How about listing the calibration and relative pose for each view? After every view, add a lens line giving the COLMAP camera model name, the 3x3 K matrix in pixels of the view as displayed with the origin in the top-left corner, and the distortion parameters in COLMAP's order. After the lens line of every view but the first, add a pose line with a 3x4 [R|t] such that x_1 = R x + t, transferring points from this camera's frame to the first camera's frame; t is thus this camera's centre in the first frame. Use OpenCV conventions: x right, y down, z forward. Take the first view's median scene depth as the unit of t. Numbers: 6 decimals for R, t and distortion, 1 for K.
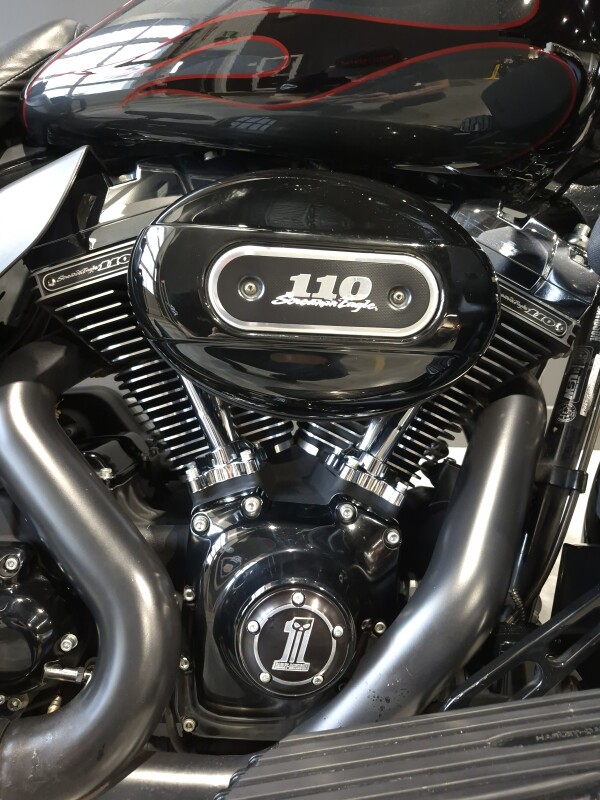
lens RADIAL K [[555.3, 0, 300.0], [0, 555.3, 400.0], [0, 0, 1]] dist [0.006281, -0.021625]
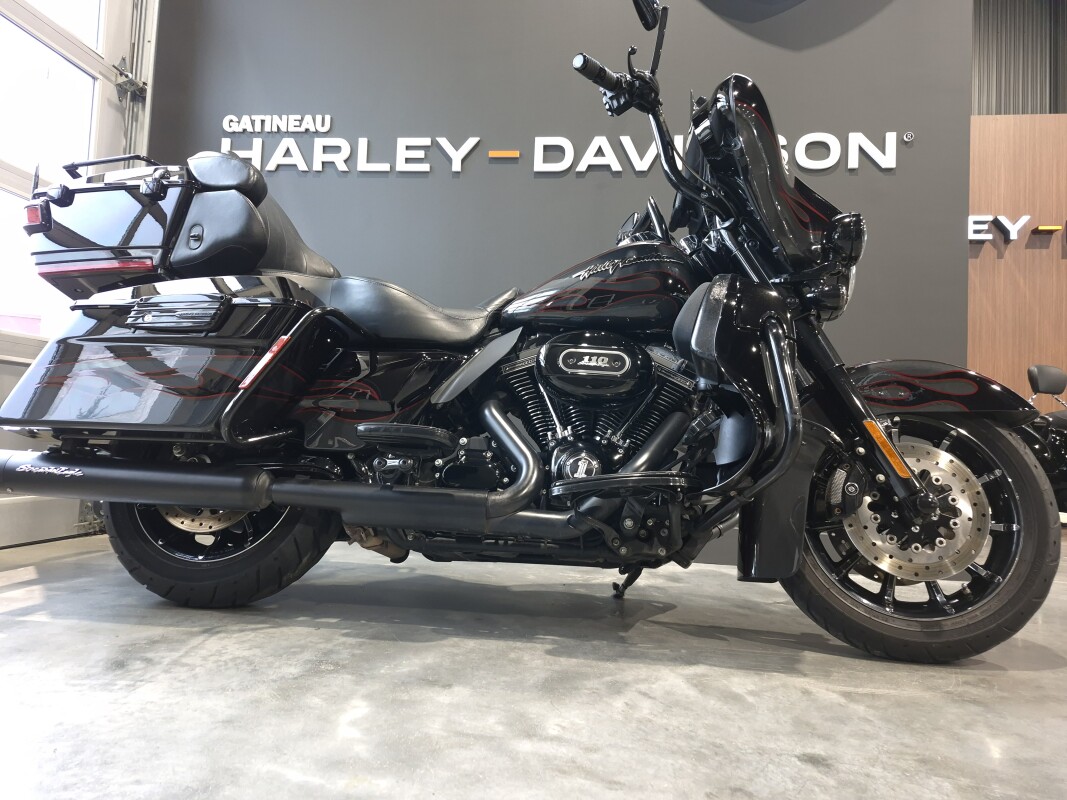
lens RADIAL K [[740.6, 0, 533.5], [0, 740.6, 400.0], [0, 0, 1]] dist [0.006281, -0.021625]
pose [[0.982789, -0.009924, -0.184462, 0.477255], [-0.061176, 0.924724, -0.375691, 1.608369], [0.174305, 0.380510, 0.908202, -2.830661]]
